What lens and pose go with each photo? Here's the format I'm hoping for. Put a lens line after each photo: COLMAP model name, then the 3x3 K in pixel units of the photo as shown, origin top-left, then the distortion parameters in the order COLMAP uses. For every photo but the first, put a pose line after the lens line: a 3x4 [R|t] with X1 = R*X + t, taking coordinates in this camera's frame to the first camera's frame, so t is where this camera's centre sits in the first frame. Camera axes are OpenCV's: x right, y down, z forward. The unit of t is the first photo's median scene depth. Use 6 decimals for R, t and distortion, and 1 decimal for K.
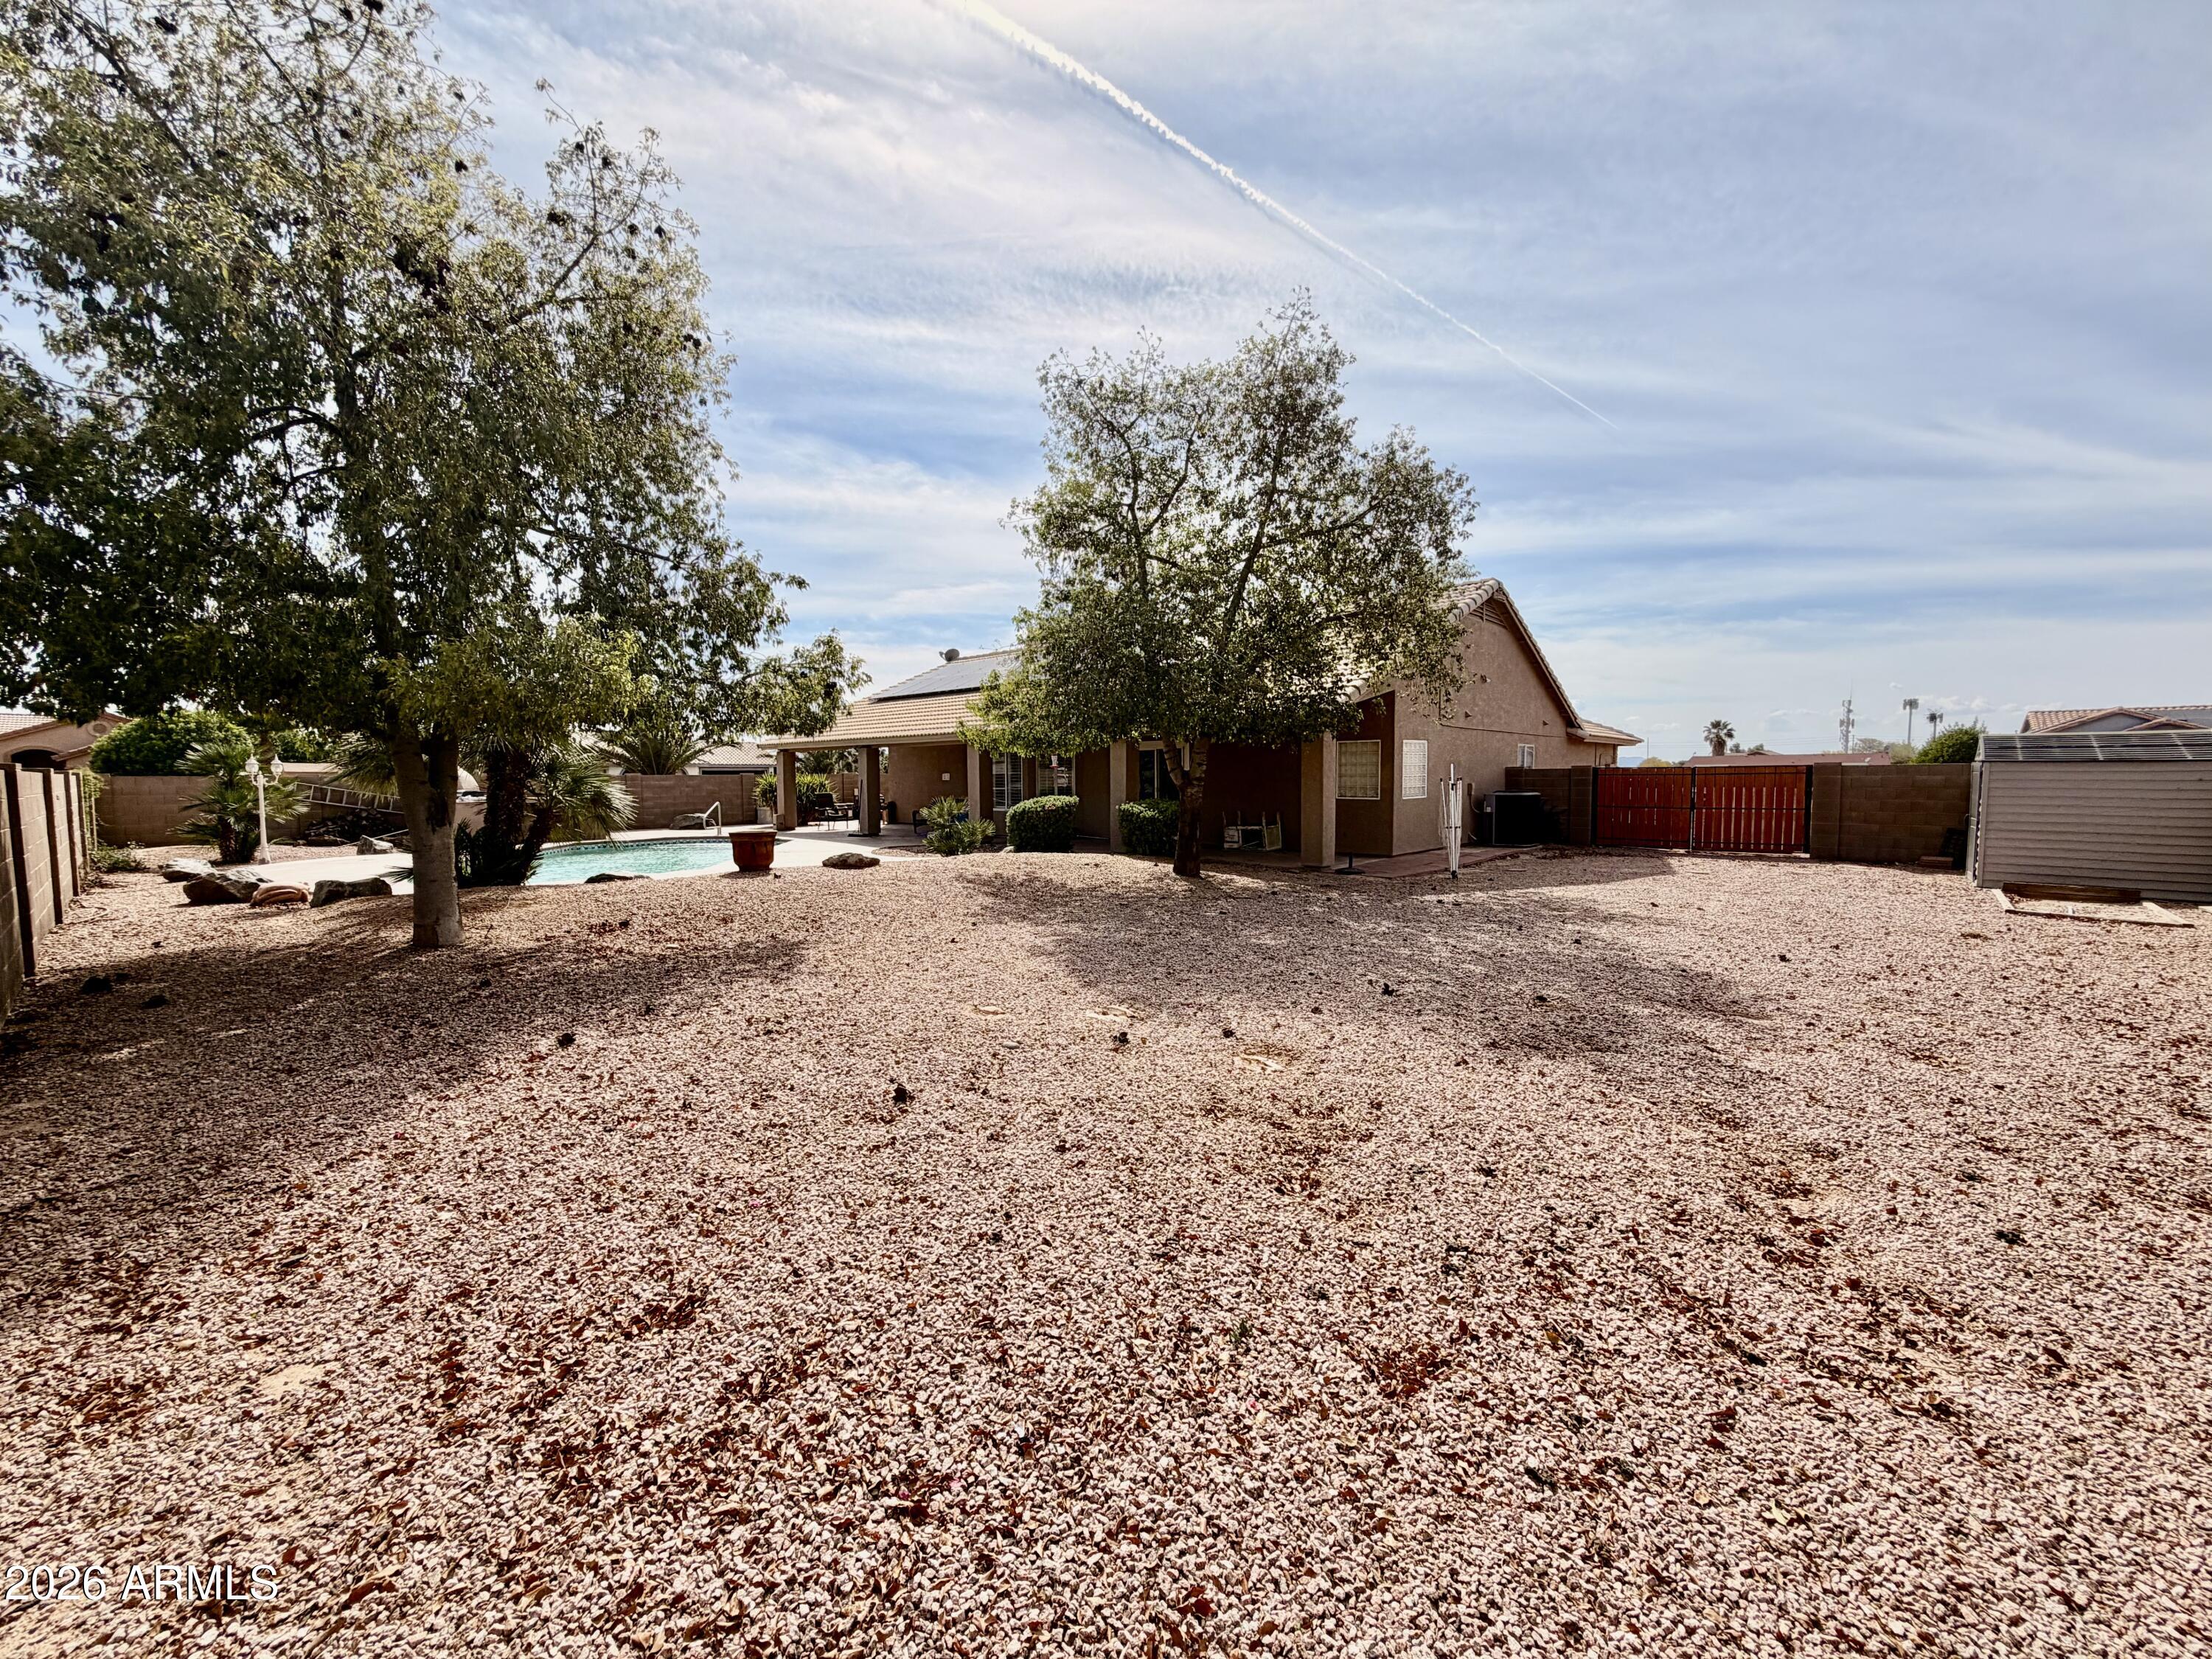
lens RADIAL K [[880.4, 0, 1101.1], [0, 880.4, 834.6], [0, 0, 1]] dist [0.000048, -0.000286]
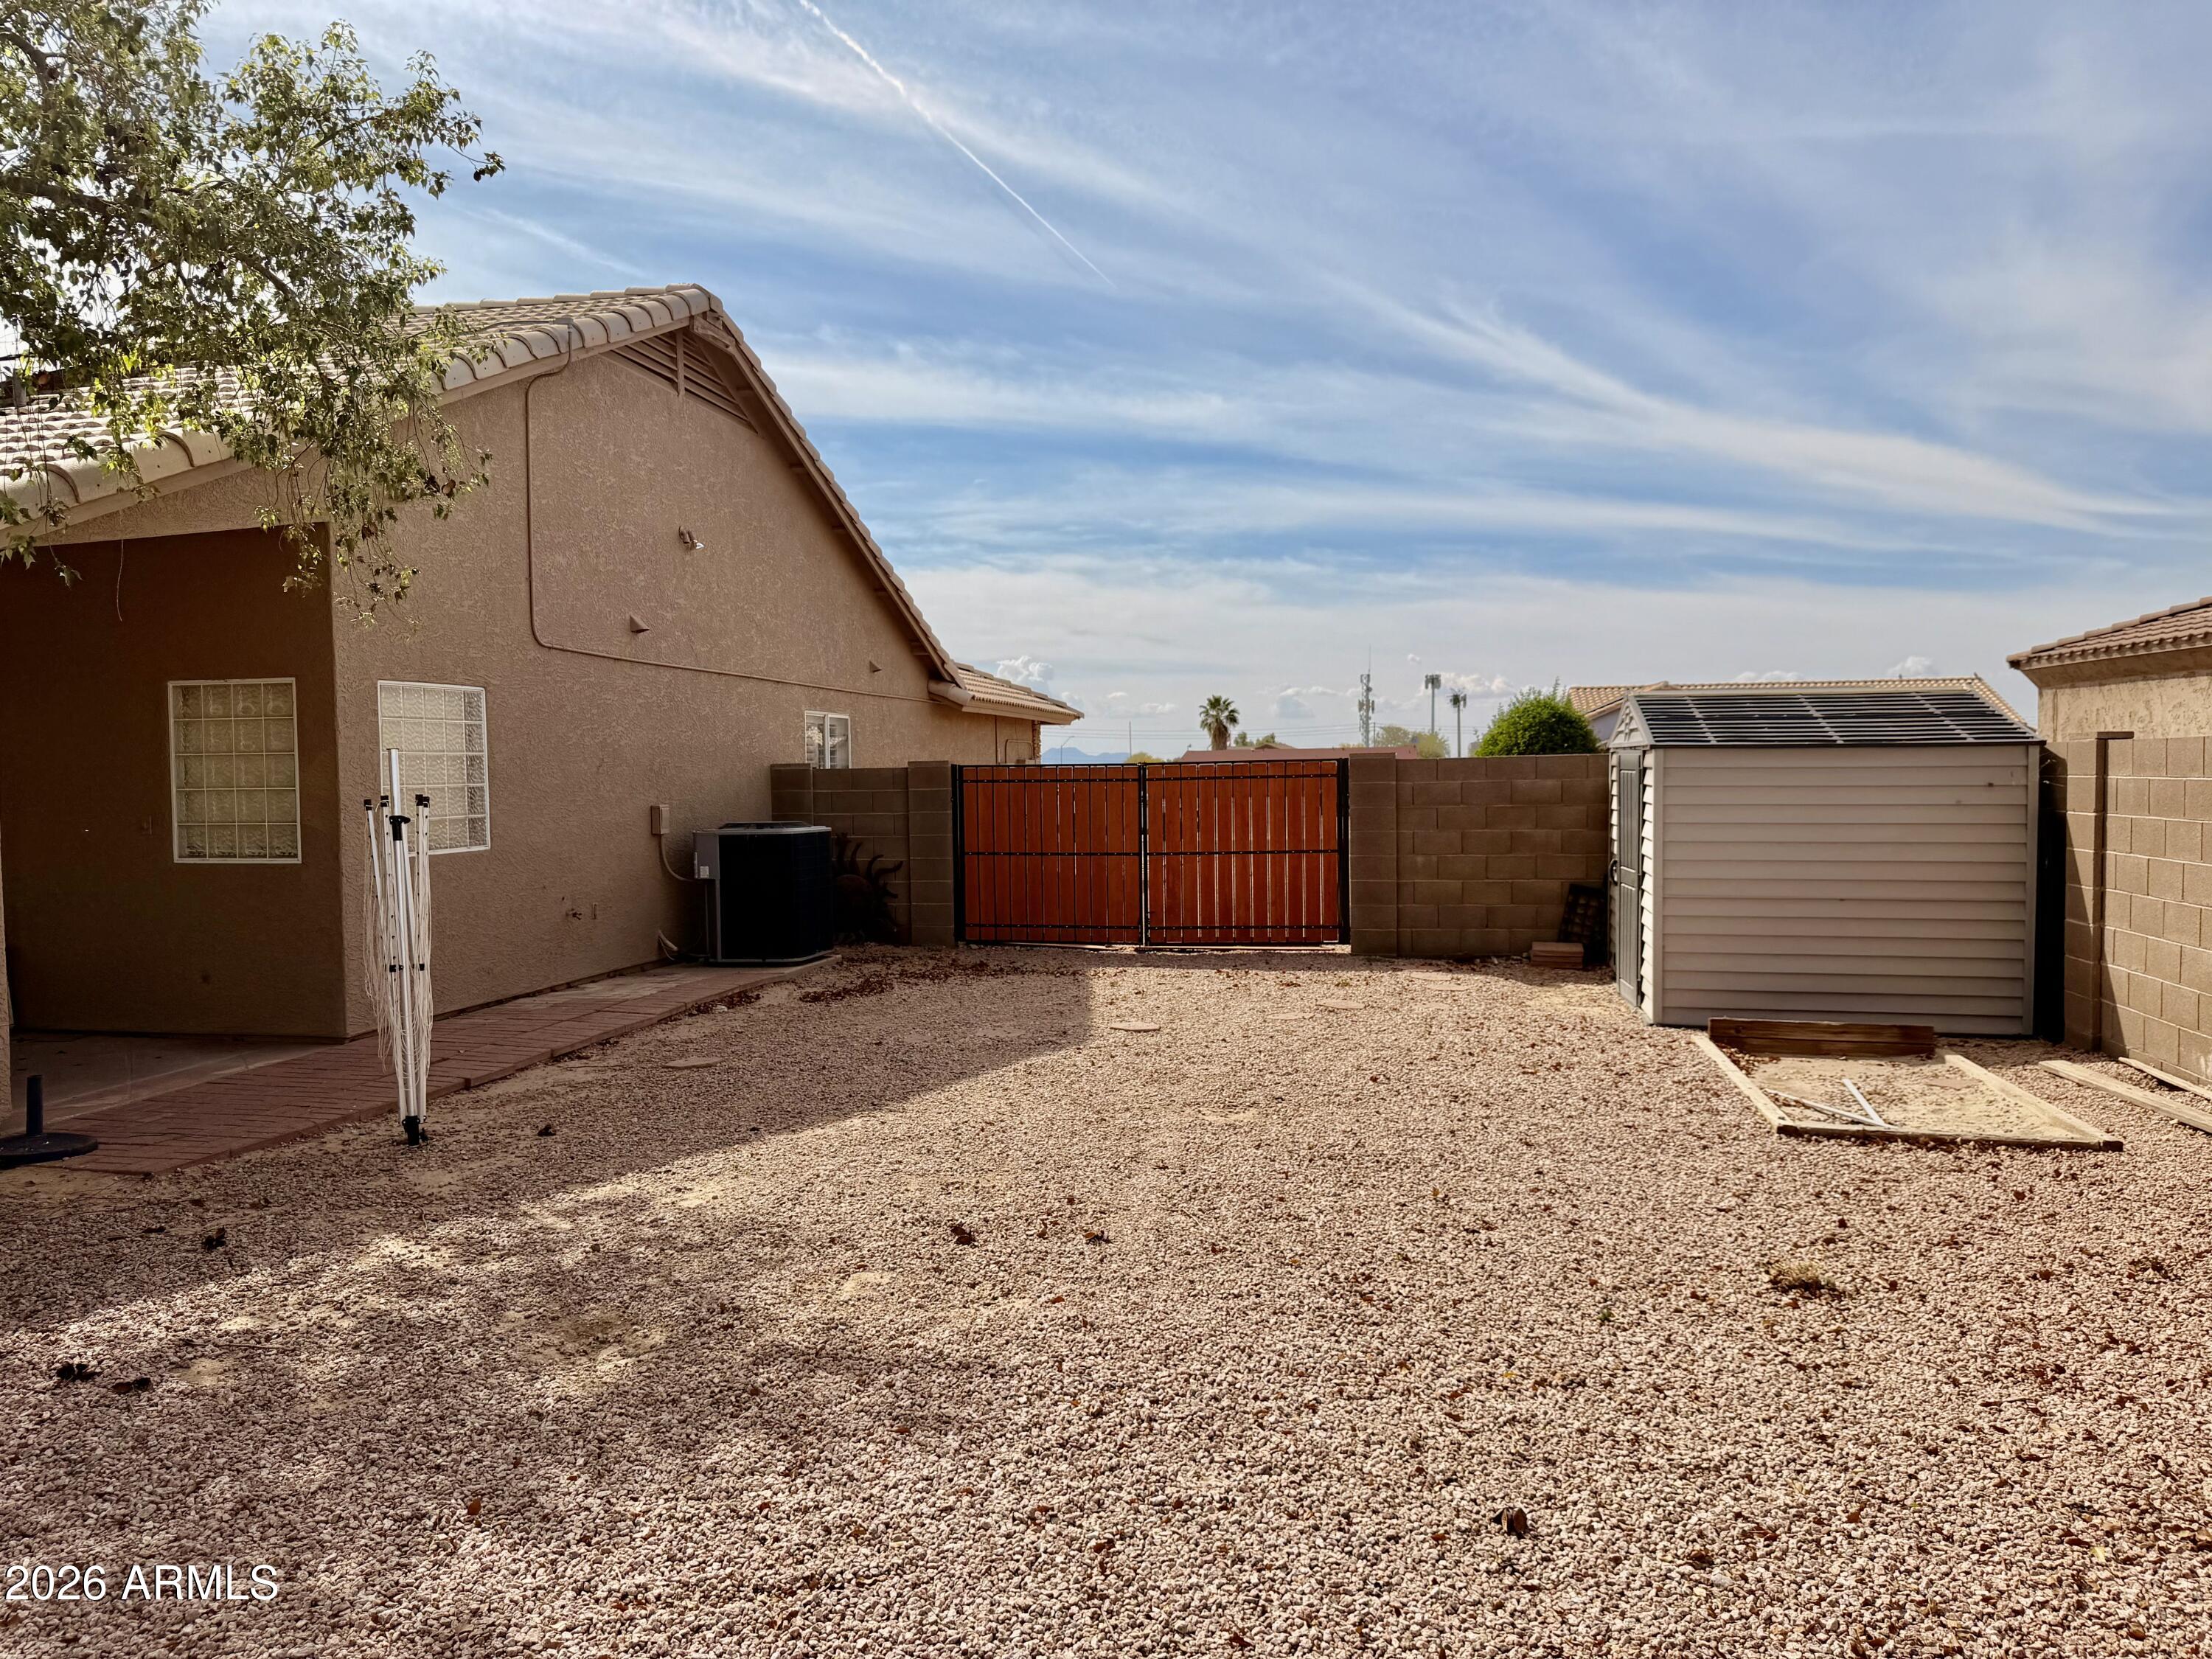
lens RADIAL K [[1546.7, 0, 1105.1], [0, 1546.7, 833.2], [0, 0, 1]] dist [0.045237, -0.000243]
pose [[0.860844, -0.022569, 0.508368, 0.188501], [0.040085, 0.998919, -0.023532, -0.016923], [-0.507287, 0.040635, 0.860819, 0.243628]]
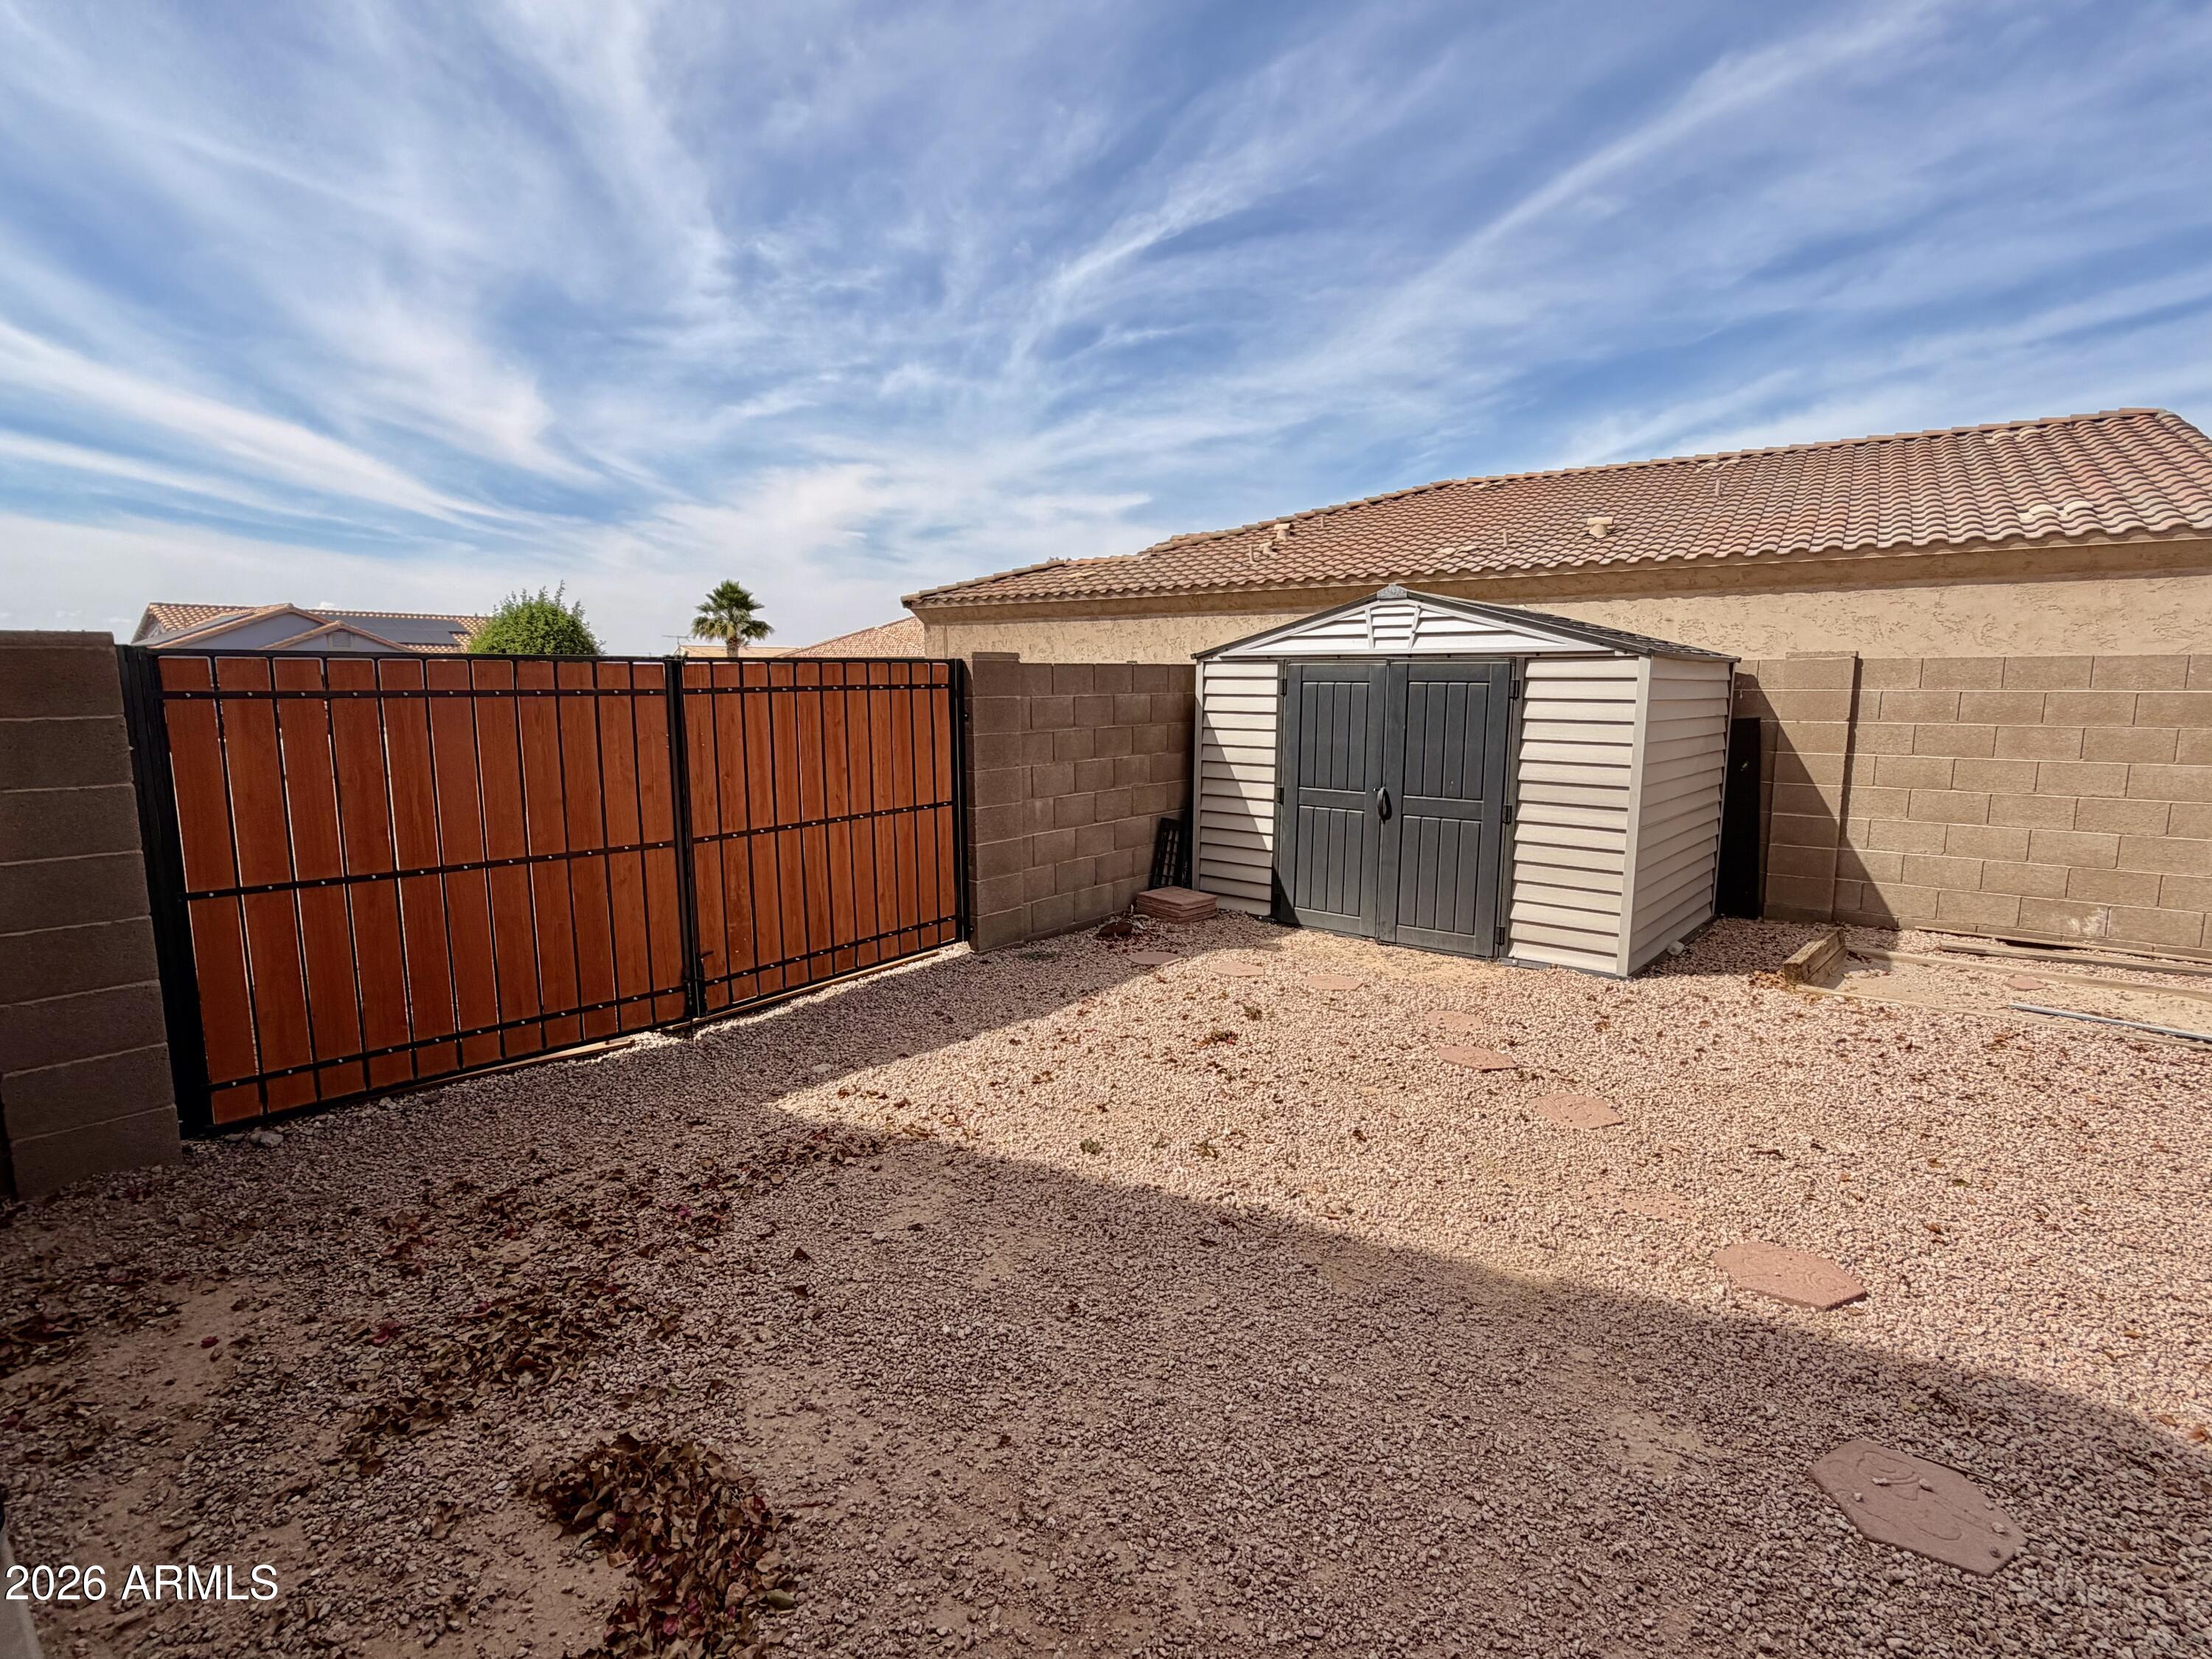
lens RADIAL K [[1086.0, 0, 1117.0], [0, 1086.0, 830.6], [0, 0, 1]] dist [0.005405, -0.000665]
pose [[-0.044592, -0.128092, 0.990759, 0.284492], [0.069478, 0.988947, 0.130985, -0.042984], [-0.996586, 0.074676, -0.035200, 0.631468]]
